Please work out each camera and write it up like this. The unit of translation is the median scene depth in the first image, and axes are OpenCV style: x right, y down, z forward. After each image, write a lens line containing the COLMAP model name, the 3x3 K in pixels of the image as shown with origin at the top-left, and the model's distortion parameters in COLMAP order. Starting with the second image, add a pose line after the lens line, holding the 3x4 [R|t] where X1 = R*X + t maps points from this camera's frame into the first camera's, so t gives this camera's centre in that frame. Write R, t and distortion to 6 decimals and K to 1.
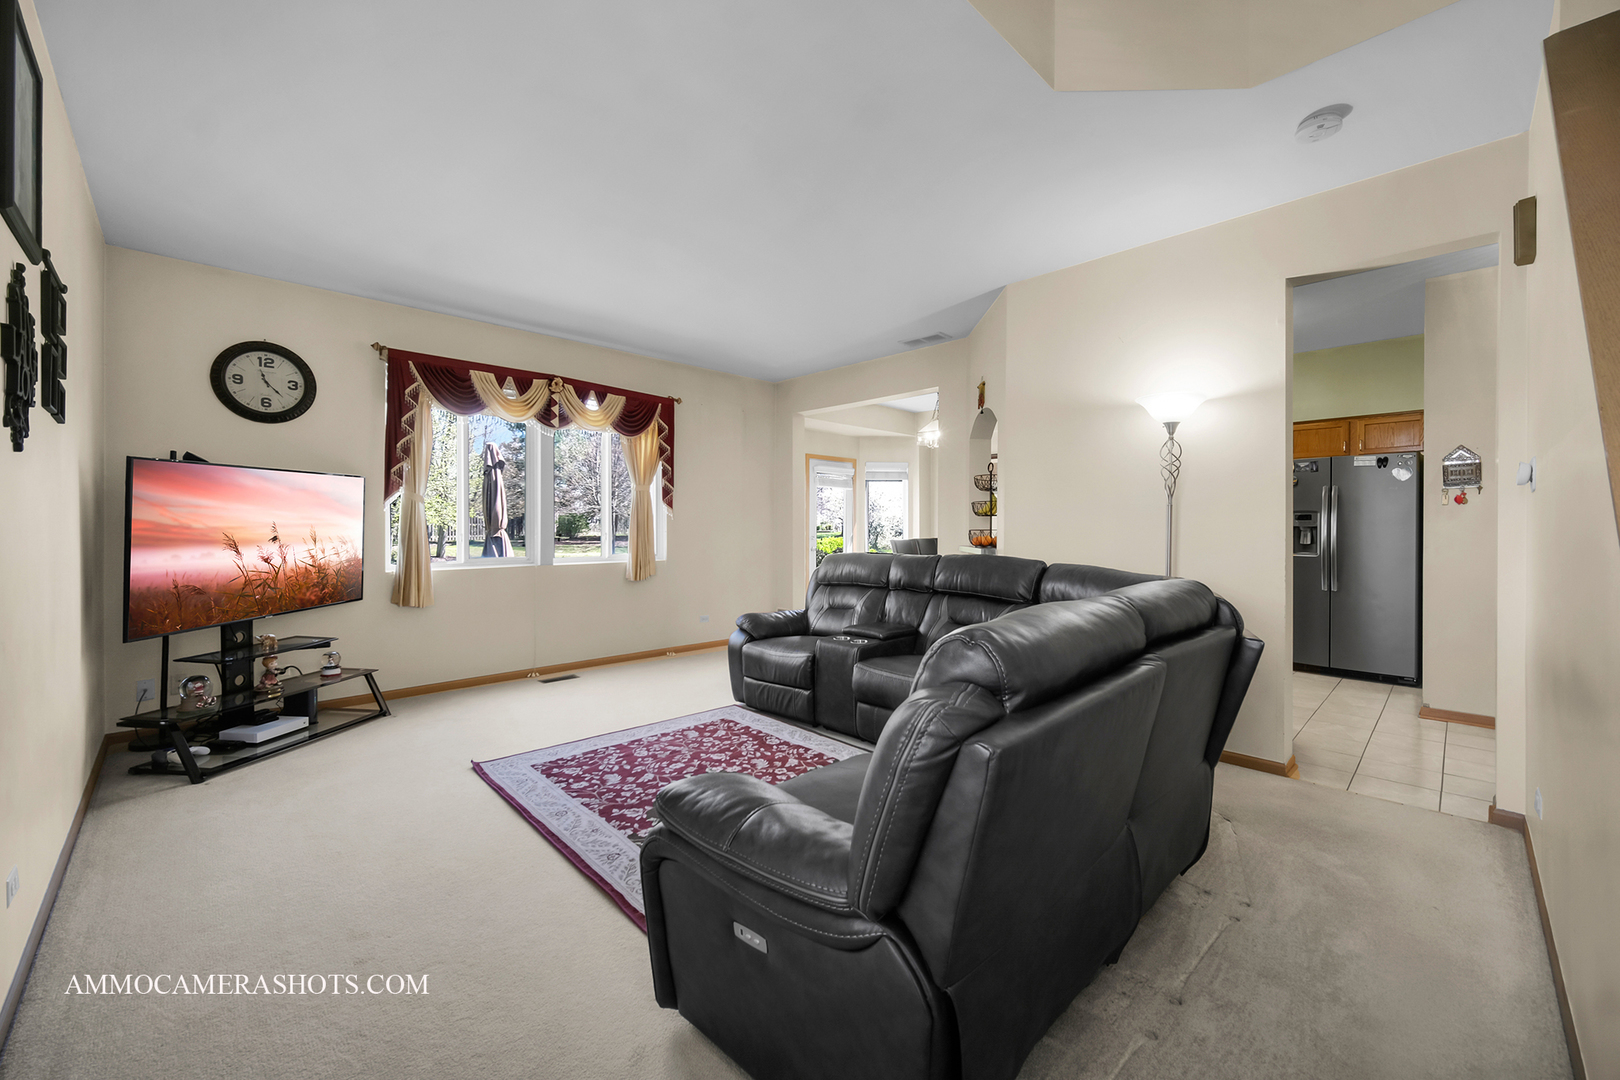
lens RADIAL K [[634.6, 0, 825.4], [0, 634.6, 530.0], [0, 0, 1]] dist [-0.001022, -0.000227]
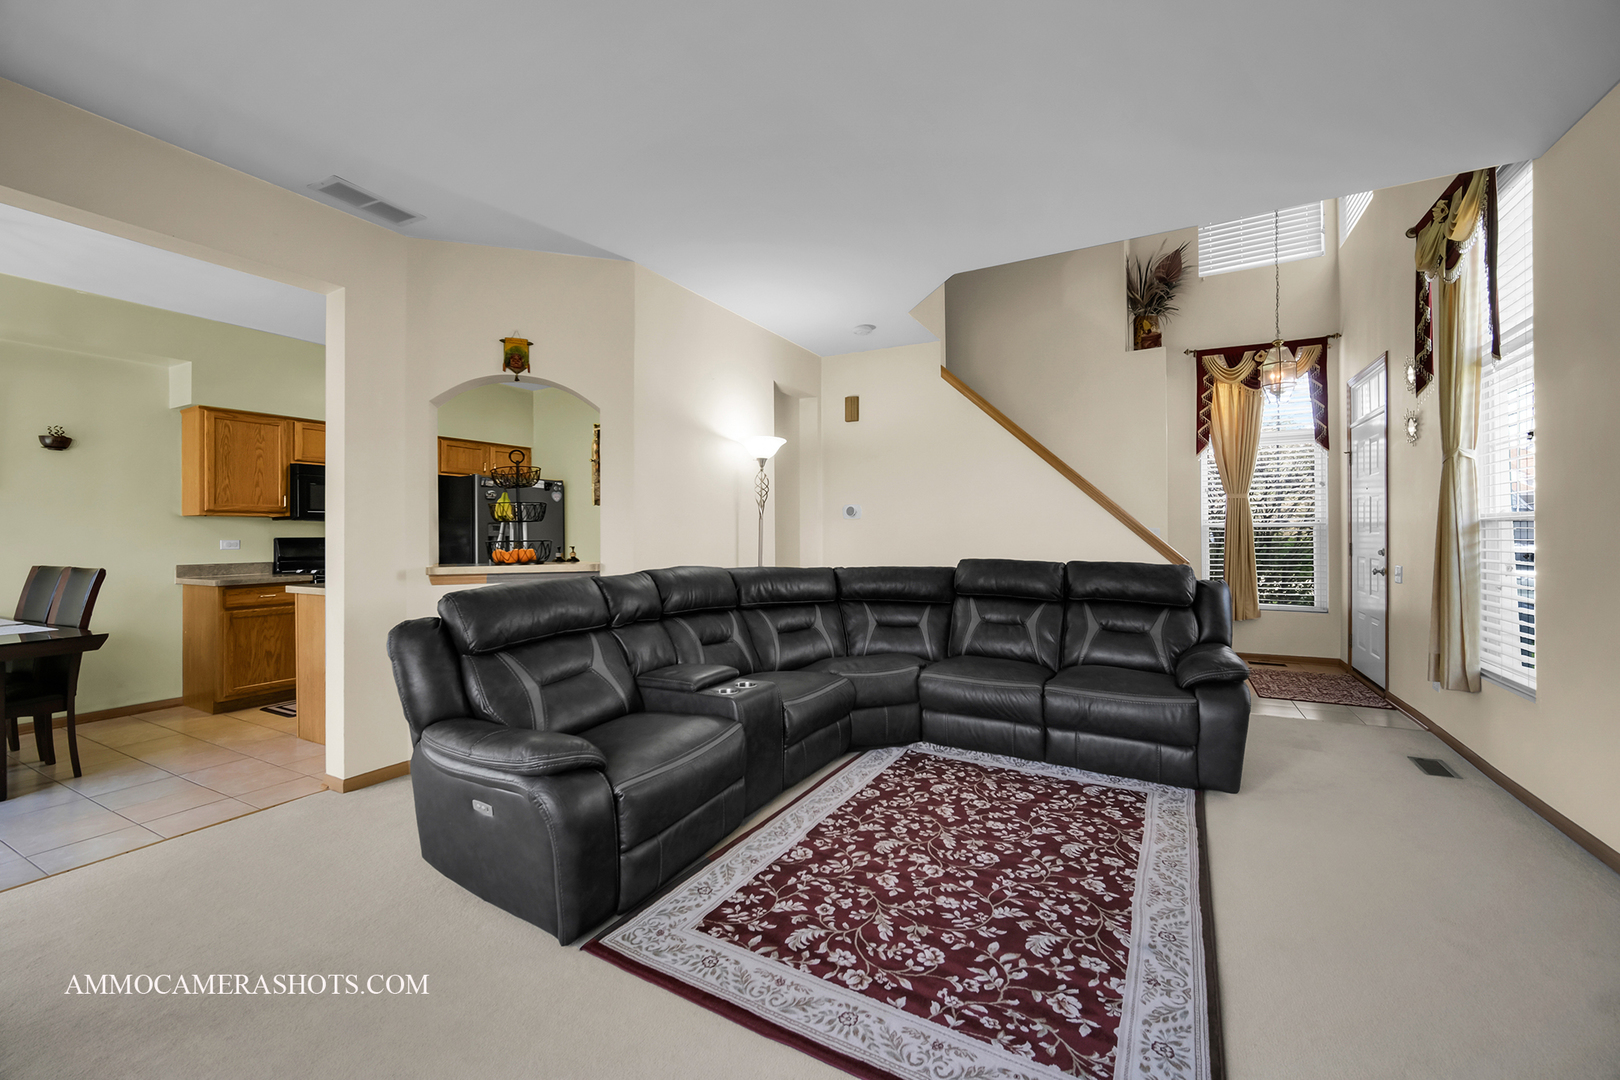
lens RADIAL K [[634.6, 0, 825.4], [0, 634.6, 530.0], [0, 0, 1]] dist [-0.001022, -0.000227]
pose [[-0.289121, 0.006722, 0.957269, -0.735317], [0.010214, 0.999940, -0.003937, -0.007270], [-0.957238, 0.008640, -0.289173, 1.166767]]
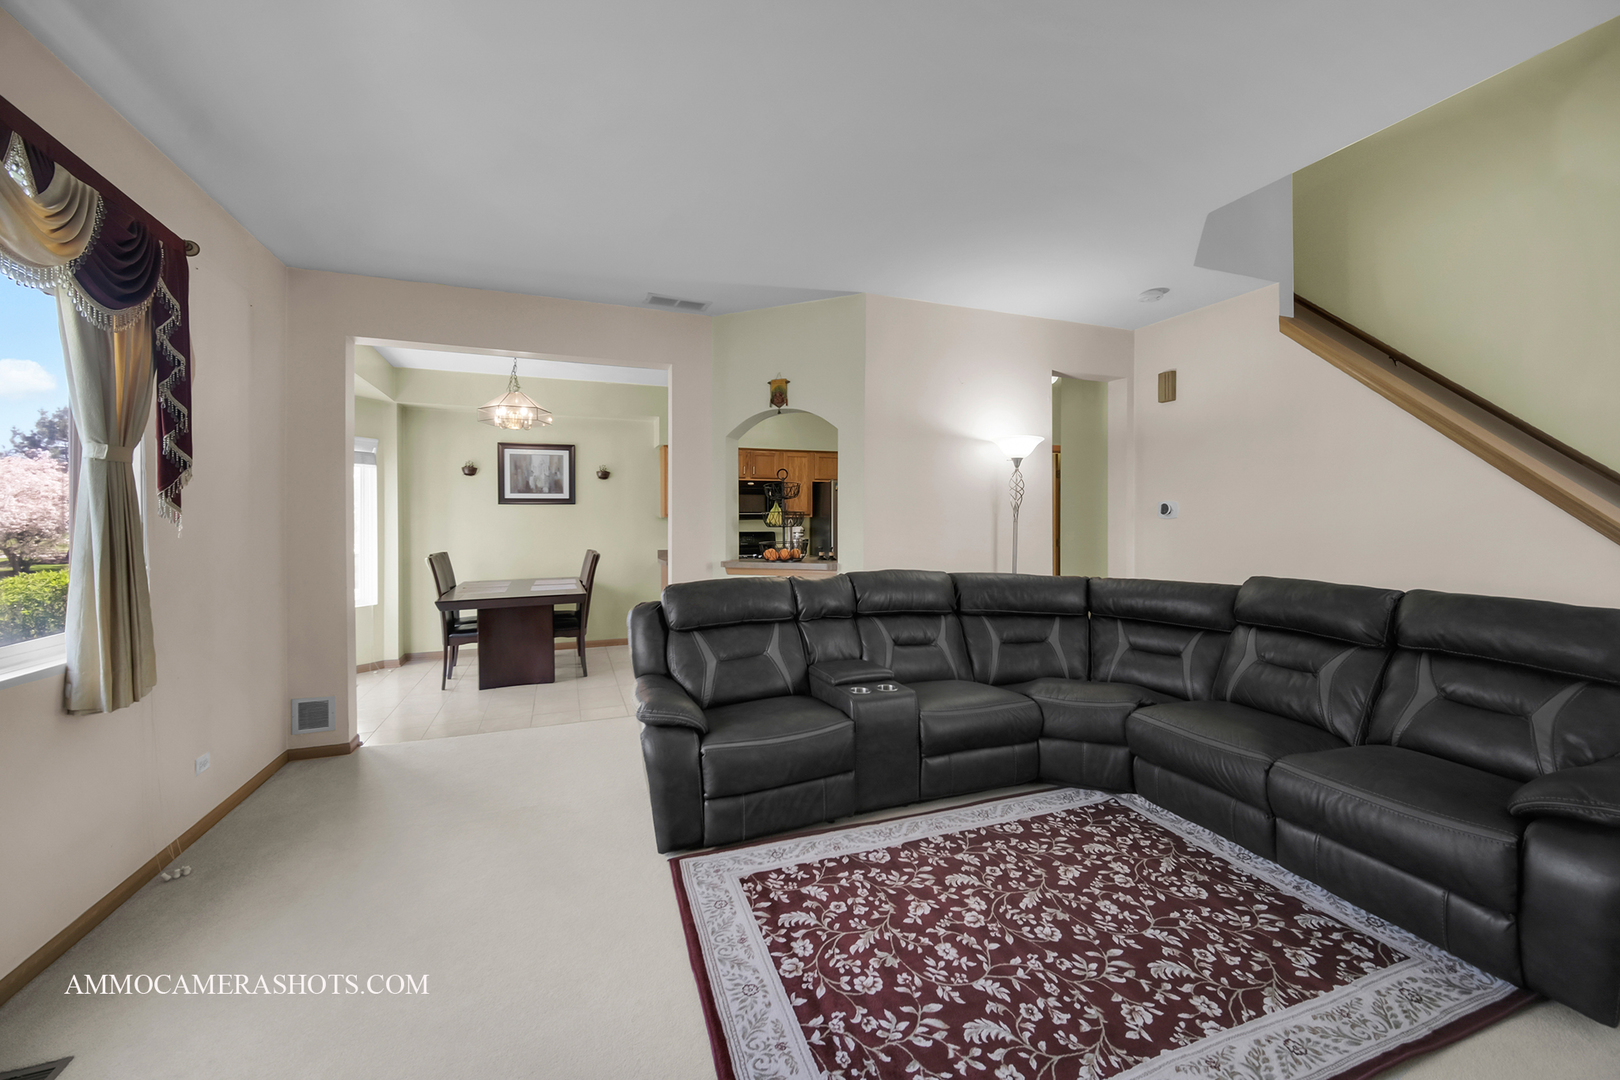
lens RADIAL K [[646.7, 0, 832.4], [0, 646.7, 522.9], [0, 0, 1]] dist [-0.000340, -0.000182]
pose [[0.393209, -0.001736, 0.919448, -0.756272], [0.009246, 0.999955, -0.002066, -0.033960], [-0.919403, 0.009313, 0.393207, 0.763492]]
